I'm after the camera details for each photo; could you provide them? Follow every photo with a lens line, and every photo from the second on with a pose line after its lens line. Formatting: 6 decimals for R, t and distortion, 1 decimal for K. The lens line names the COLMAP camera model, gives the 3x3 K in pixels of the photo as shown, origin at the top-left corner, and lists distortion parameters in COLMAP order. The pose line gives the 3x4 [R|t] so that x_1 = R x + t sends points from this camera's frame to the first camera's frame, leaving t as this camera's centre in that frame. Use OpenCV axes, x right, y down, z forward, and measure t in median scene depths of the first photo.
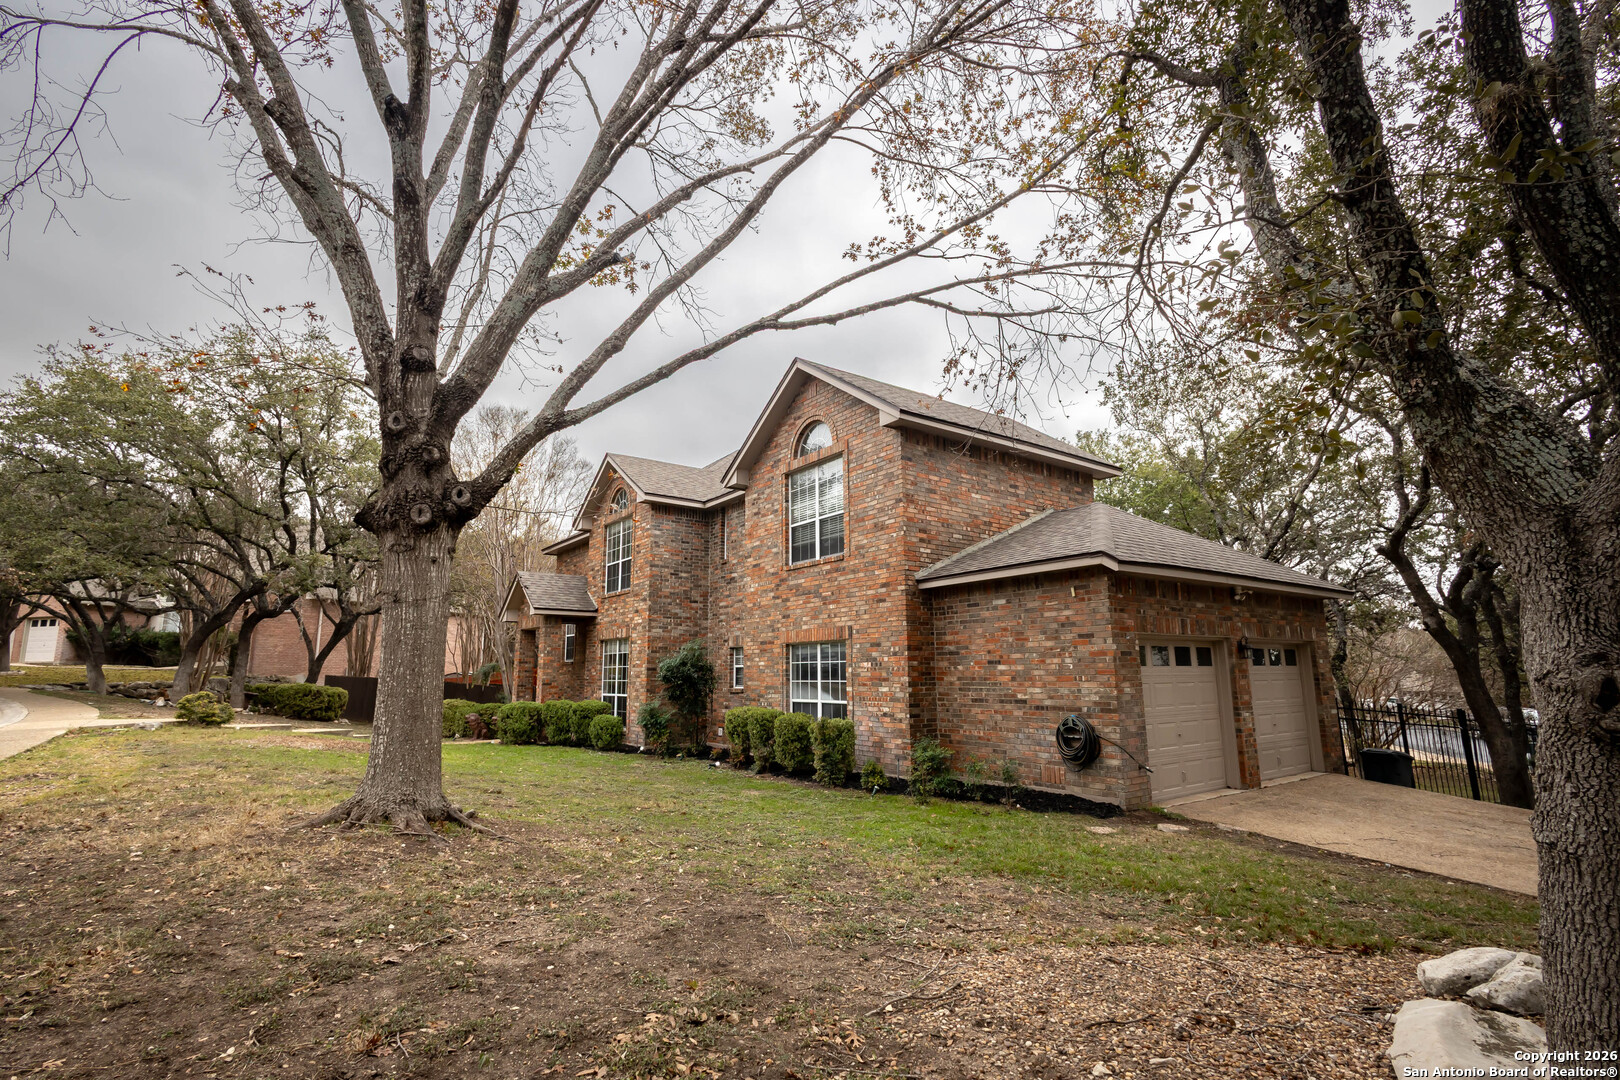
lens RADIAL K [[767.4, 0, 810.0], [0, 767.4, 540.0], [0, 0, 1]] dist [0.004996, 0.000624]
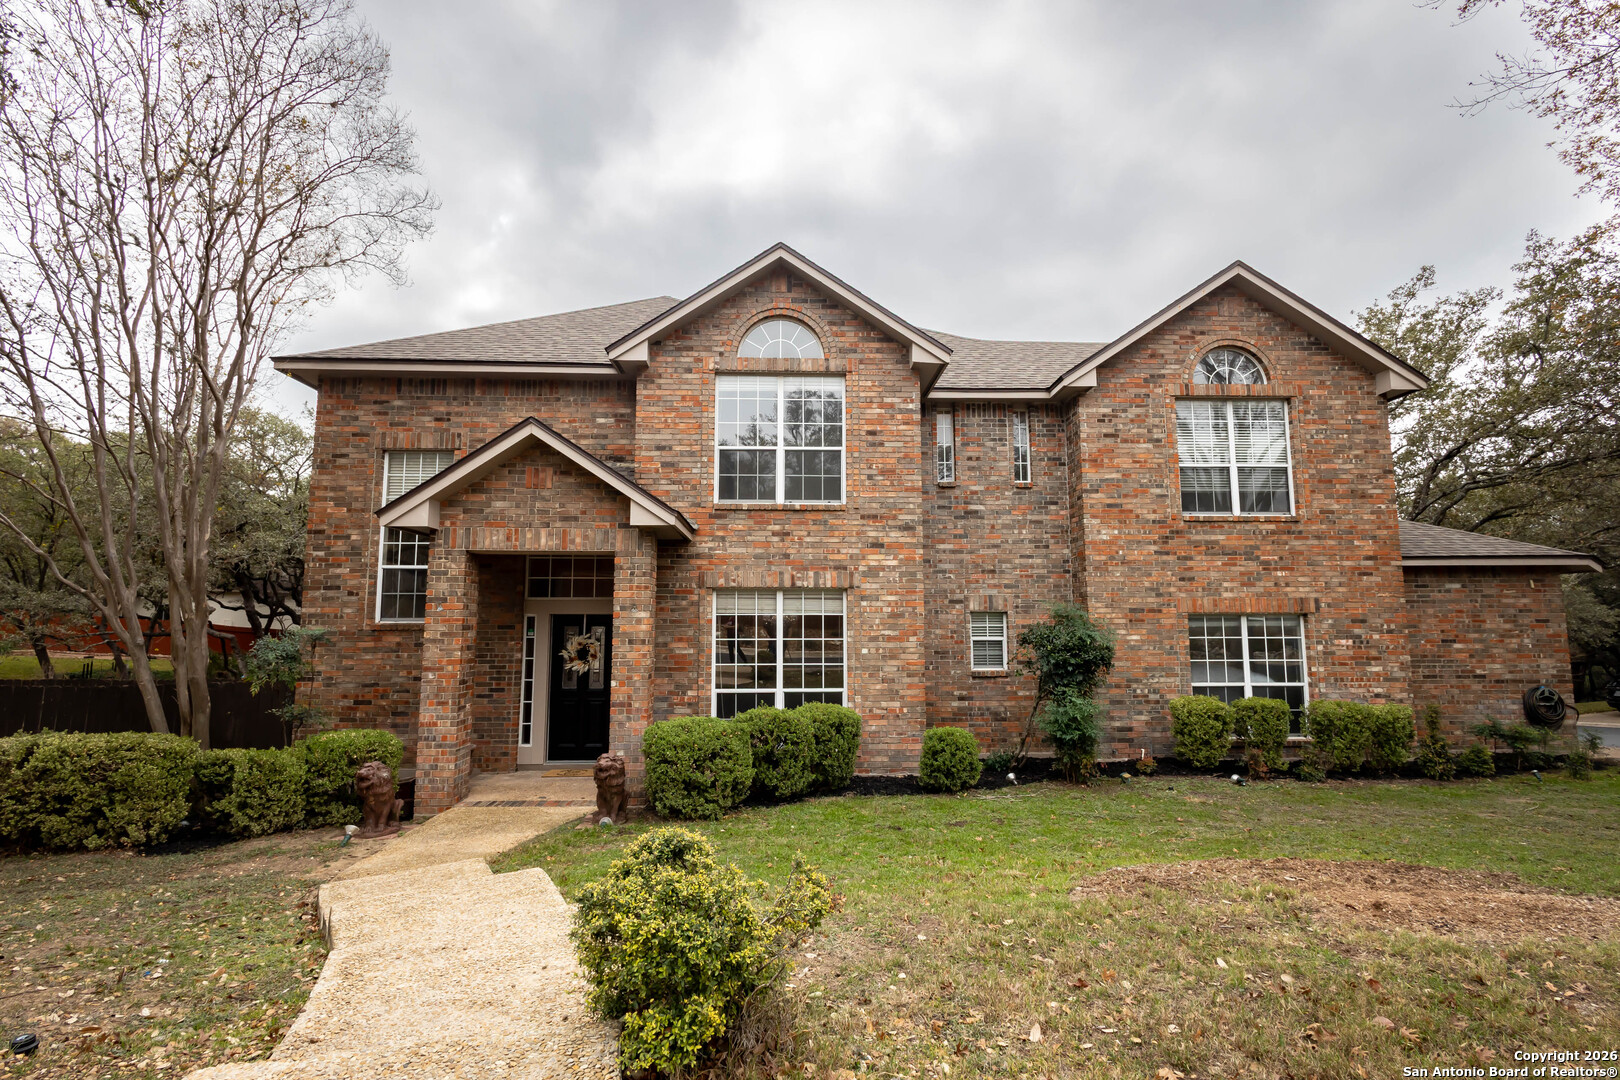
lens RADIAL K [[767.4, 0, 810.0], [0, 767.4, 540.0], [0, 0, 1]] dist [0.004996, 0.000624]
pose [[0.560858, 0.099697, 0.821887, -1.054273], [-0.146050, 0.989069, -0.020312, 0.155514], [-0.814928, -0.108645, 0.569288, 1.022291]]
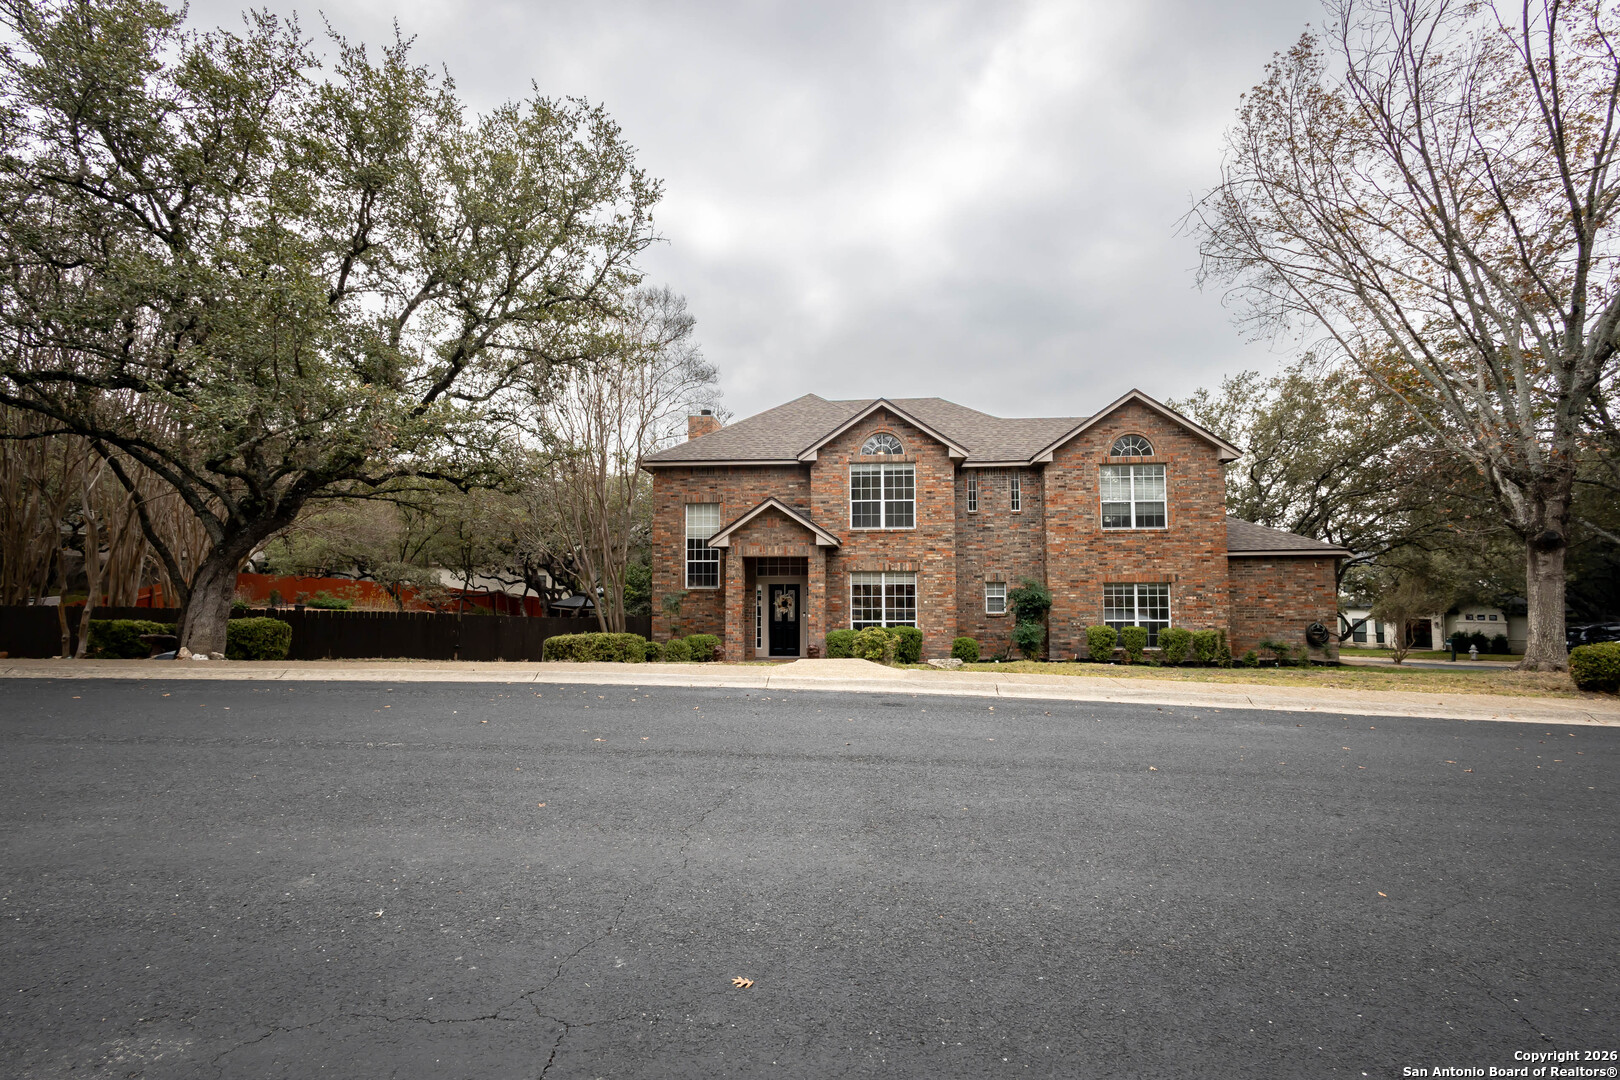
lens RADIAL K [[767.4, 0, 810.0], [0, 767.4, 540.0], [0, 0, 1]] dist [0.004996, 0.000624]
pose [[0.657478, 0.054851, 0.751475, -1.755650], [-0.132376, 0.990243, 0.043539, 0.075617], [-0.741754, -0.128104, 0.658324, 0.538303]]
